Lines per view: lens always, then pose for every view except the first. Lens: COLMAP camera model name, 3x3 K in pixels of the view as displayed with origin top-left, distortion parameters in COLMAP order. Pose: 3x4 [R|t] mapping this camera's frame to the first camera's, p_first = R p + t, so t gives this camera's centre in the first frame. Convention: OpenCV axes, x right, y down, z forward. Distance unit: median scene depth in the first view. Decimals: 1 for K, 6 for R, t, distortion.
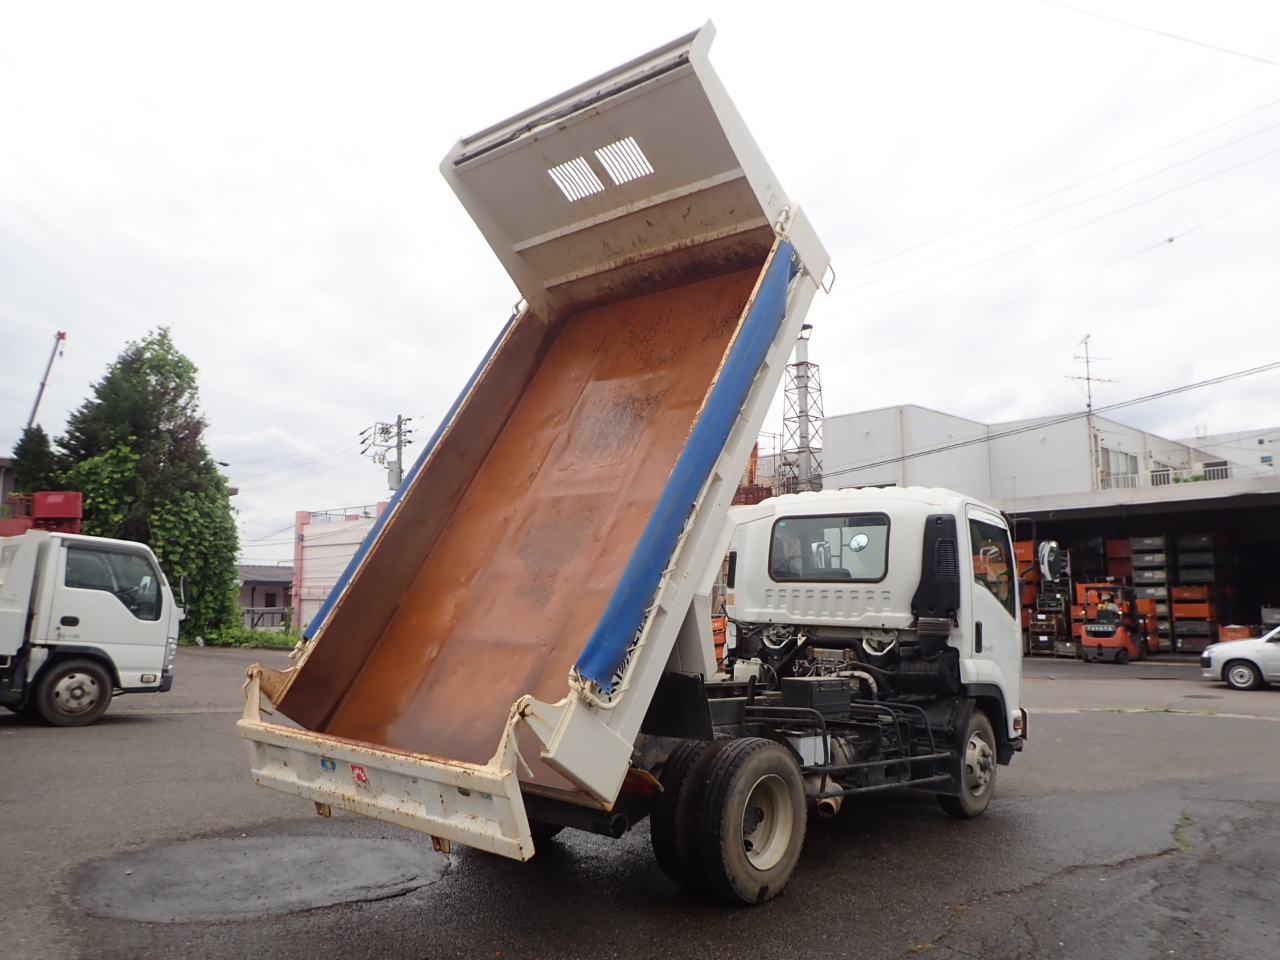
lens RADIAL K [[934.0, 0, 641.1], [0, 934.0, 485.6], [0, 0, 1]] dist [0.014342, -0.025234]
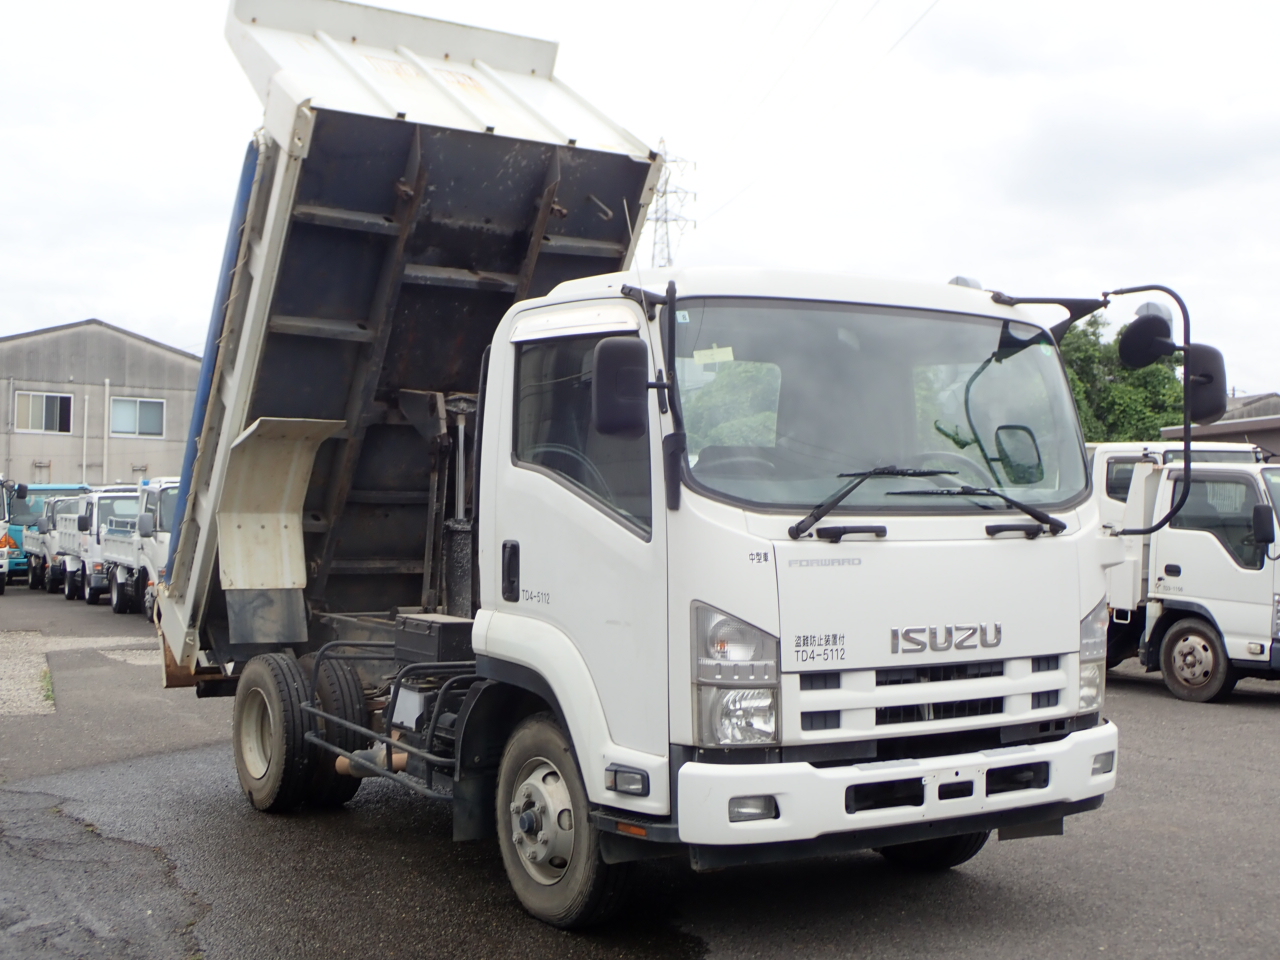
lens RADIAL K [[1599.9, 0, 640.2], [0, 1599.9, 480.0], [0, 0, 1]] dist [0.026428, 0.000000]
pose [[-0.265317, -0.064168, -0.962023, 0.326343], [0.124651, 0.987126, -0.100220, 0.057055], [0.956069, -0.146508, -0.253903, 0.353102]]
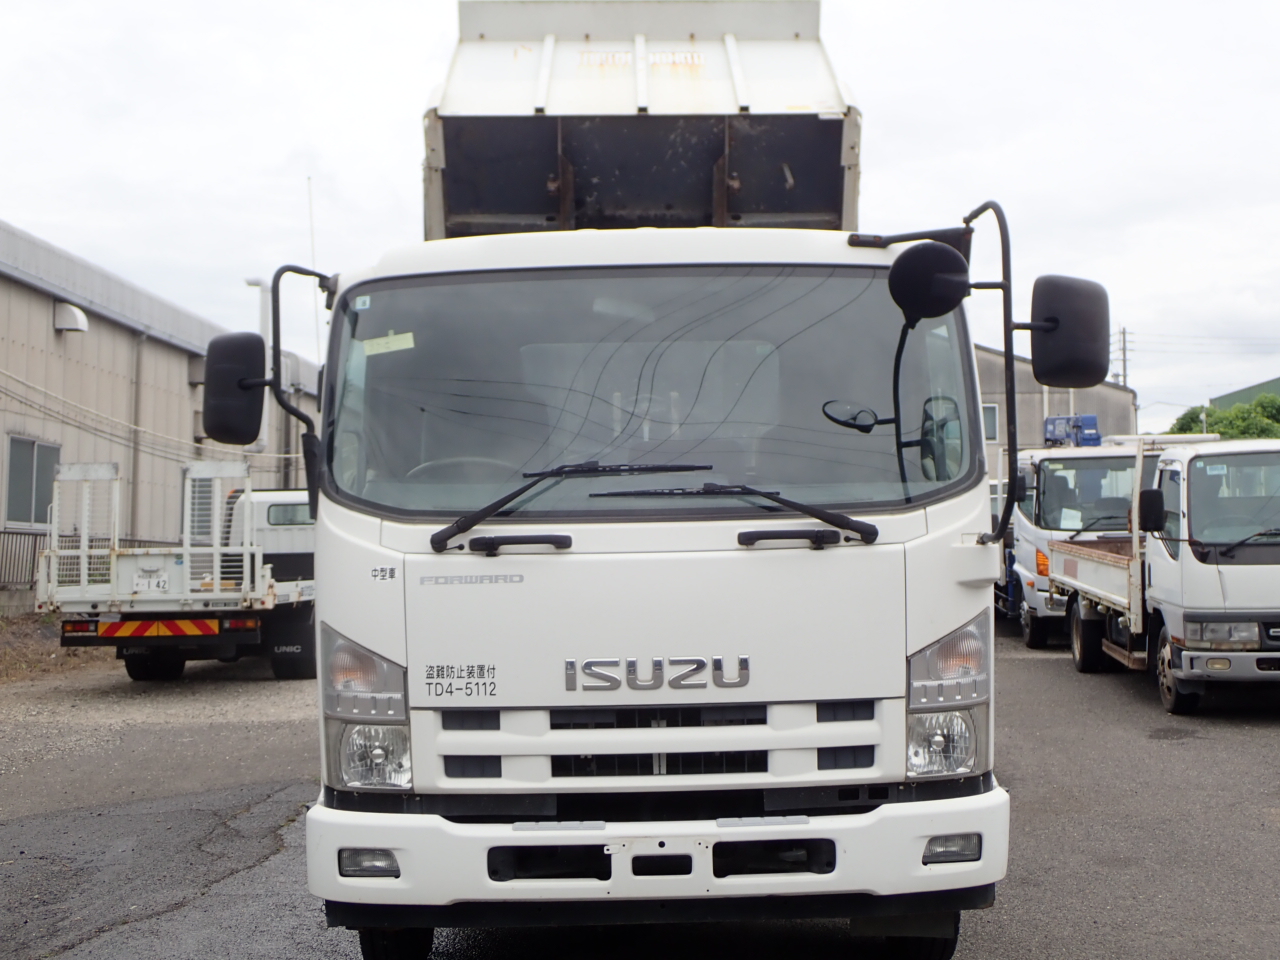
lens RADIAL K [[1599.9, 0, 641.1], [0, 1599.9, 479.0], [0, 0, 1]] dist [0.026428, 0.000000]
pose [[-0.735524, -0.050222, -0.675634, 0.082526], [0.080058, 0.983819, -0.160284, 0.084669], [0.672752, -0.171982, -0.719602, 0.615633]]
